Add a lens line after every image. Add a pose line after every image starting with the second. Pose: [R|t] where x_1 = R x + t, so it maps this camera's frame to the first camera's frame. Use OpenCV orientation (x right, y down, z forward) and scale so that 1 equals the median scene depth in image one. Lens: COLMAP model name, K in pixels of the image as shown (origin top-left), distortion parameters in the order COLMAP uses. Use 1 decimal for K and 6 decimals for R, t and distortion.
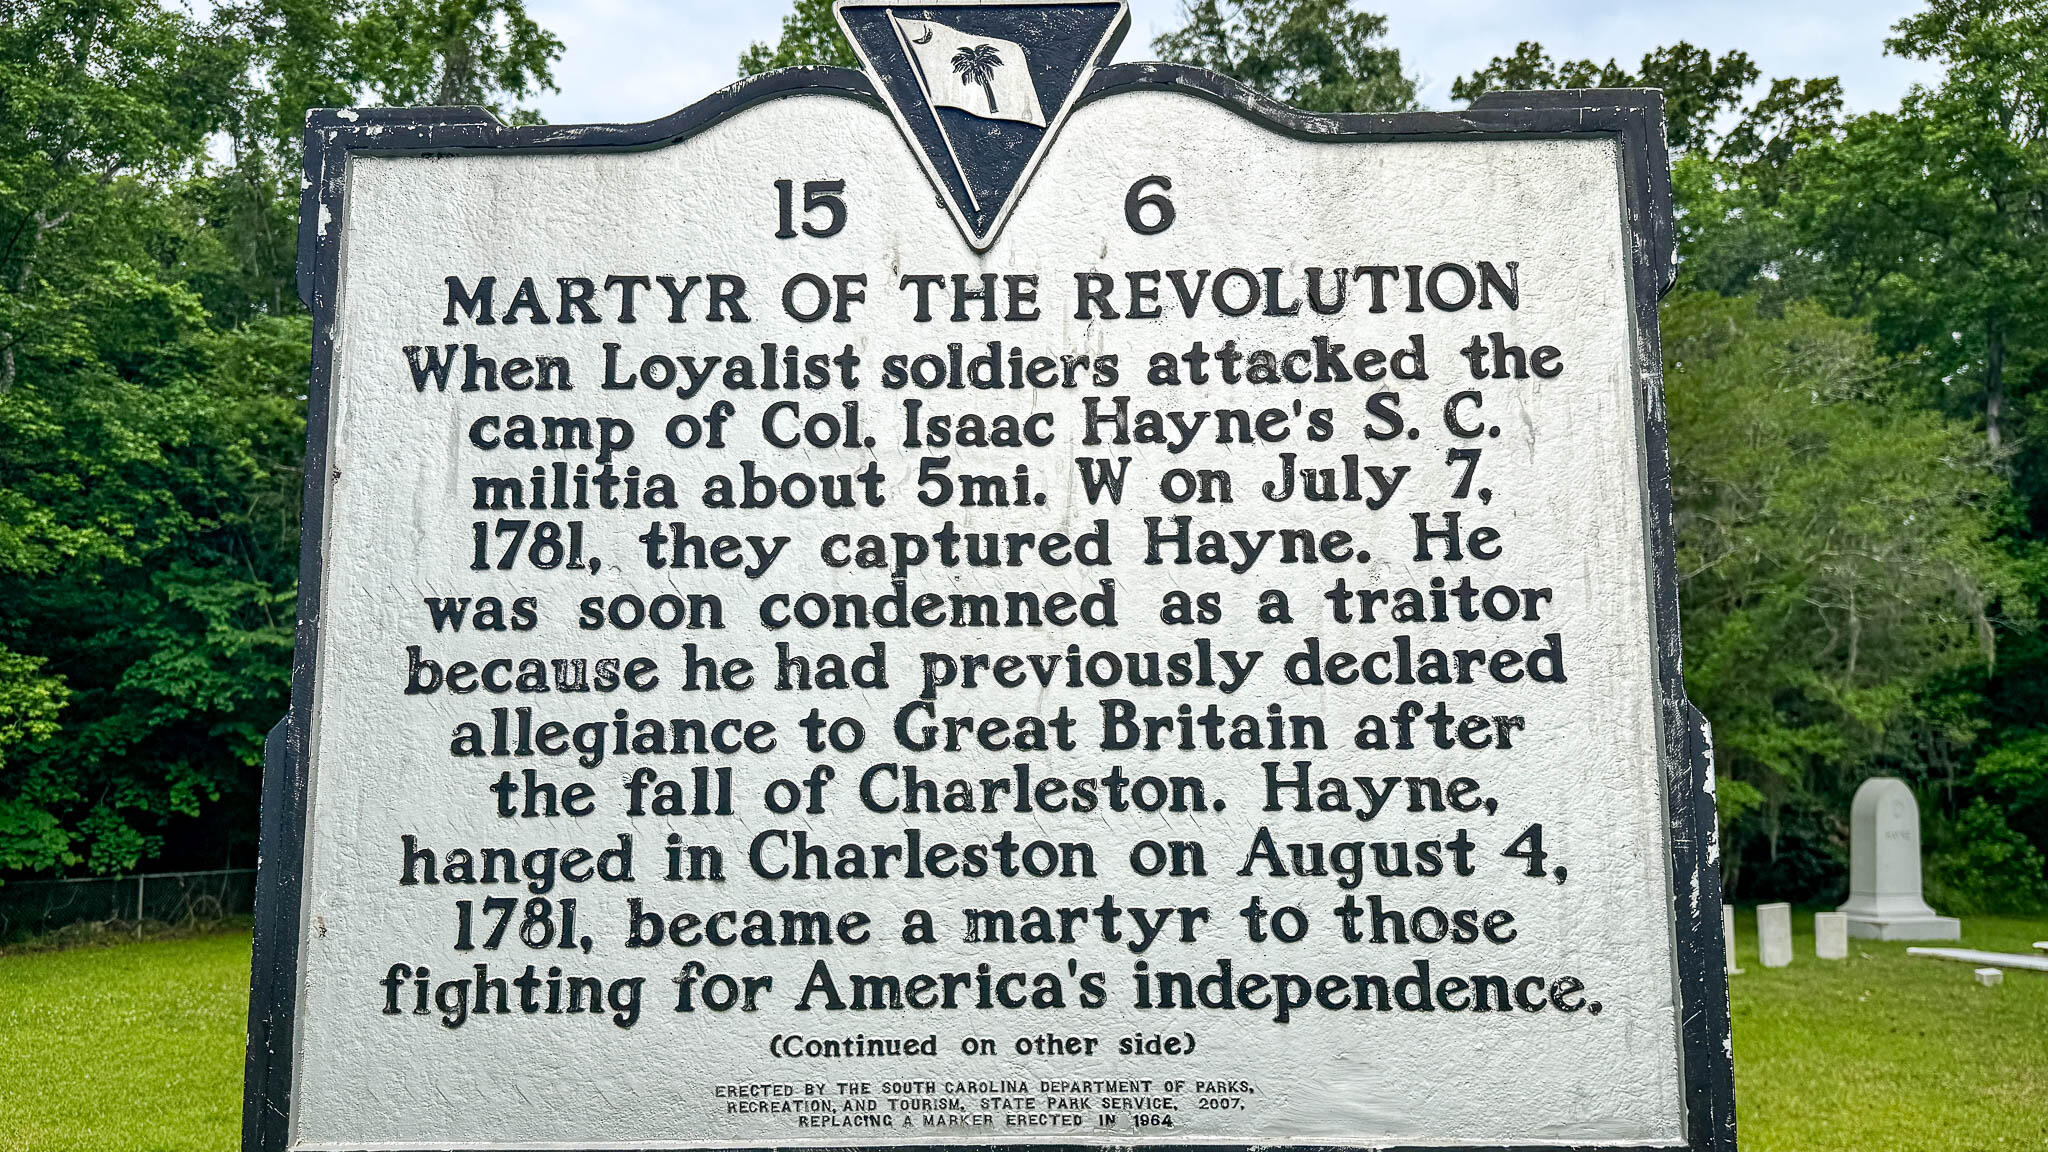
lens RADIAL K [[1429.5, 0, 1053.0], [0, 1429.5, 635.3], [0, 0, 1]] dist [0.092346, -0.093369]
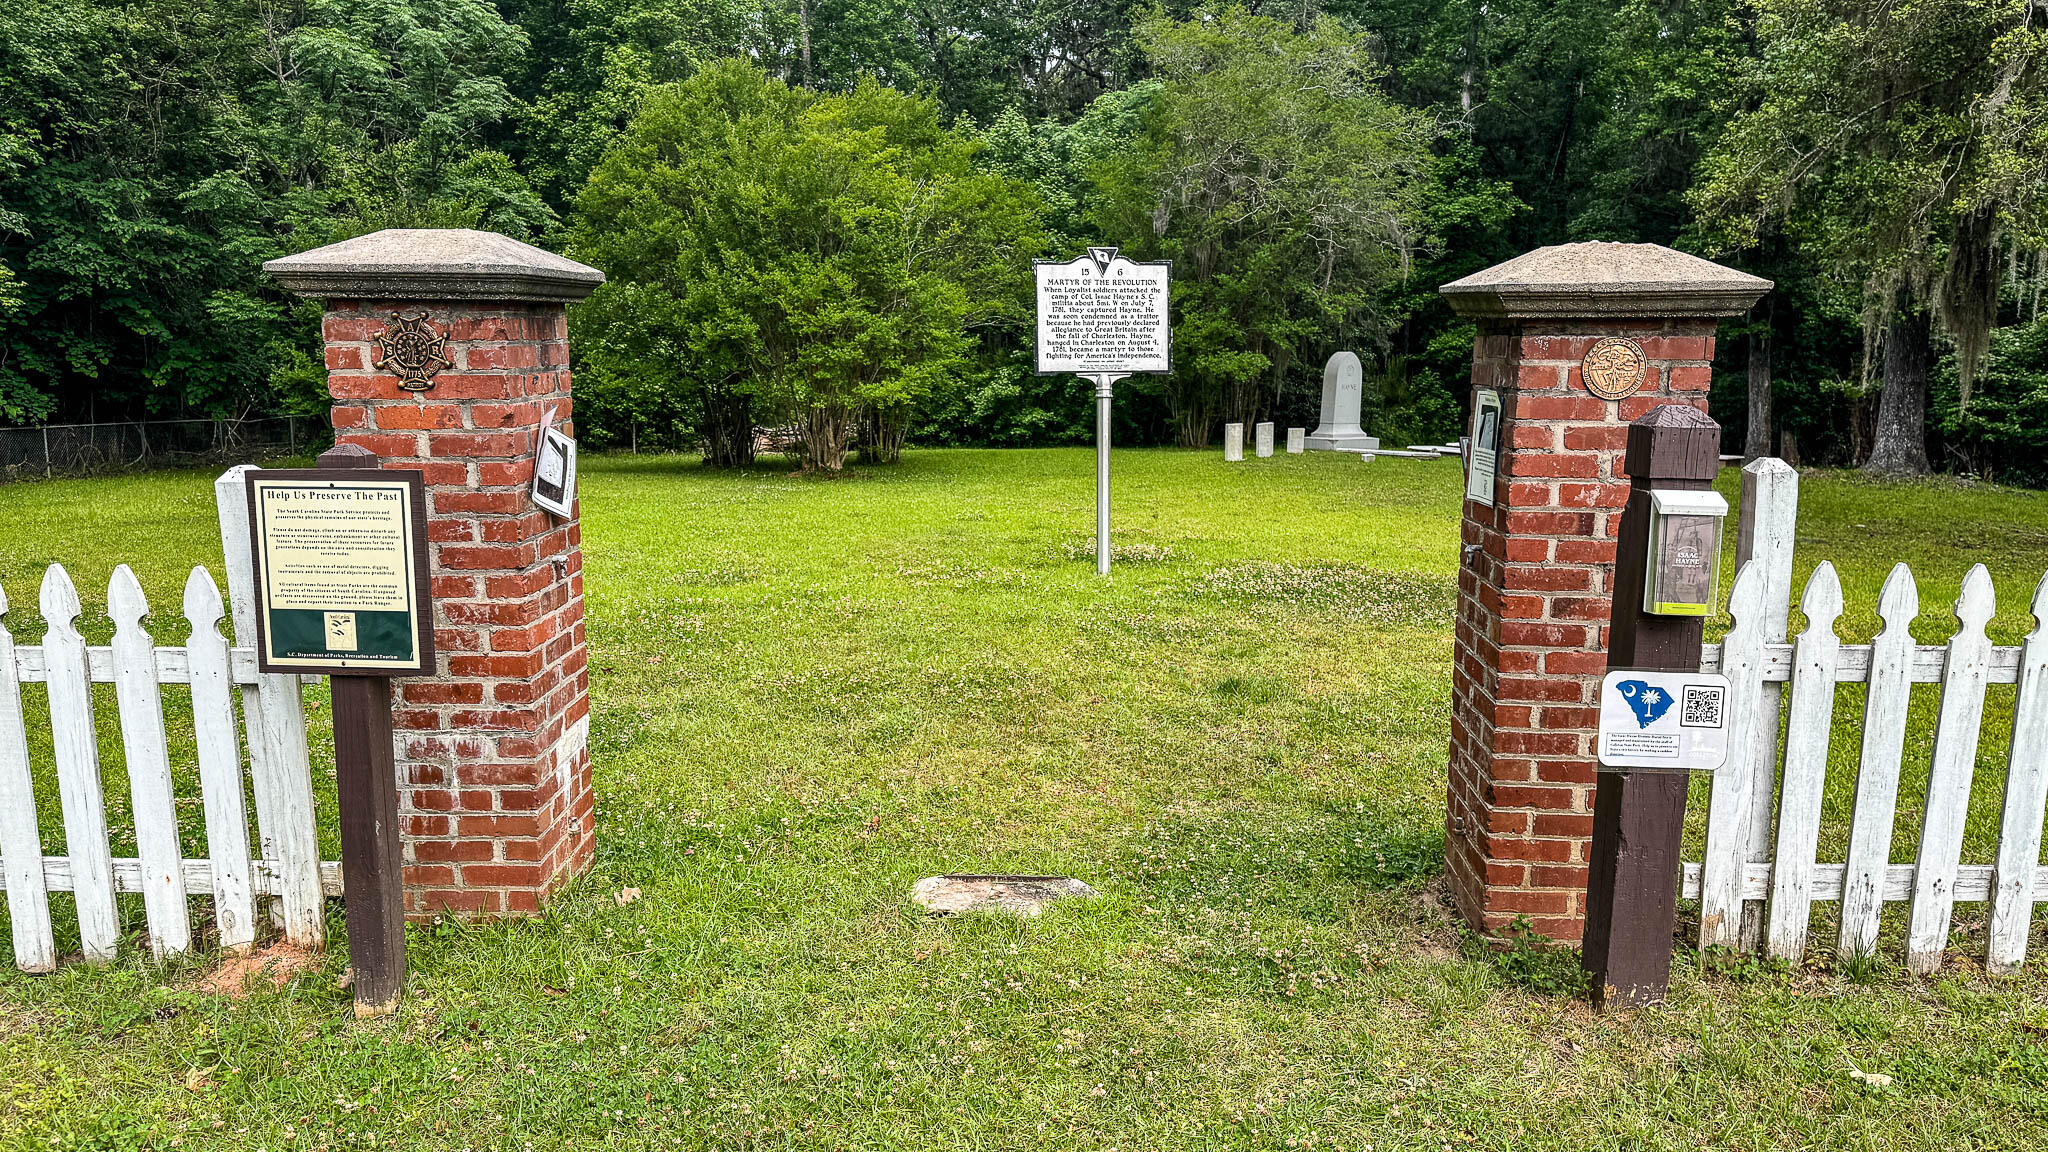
lens RADIAL K [[1429.5, 0, 1053.0], [0, 1429.5, 635.3], [0, 0, 1]] dist [0.092346, -0.093369]
pose [[0.965361, -0.048041, 0.256458, -0.156971], [-0.026317, 0.959963, 0.278886, -0.034298], [-0.259588, -0.275975, 0.925447, -0.448877]]
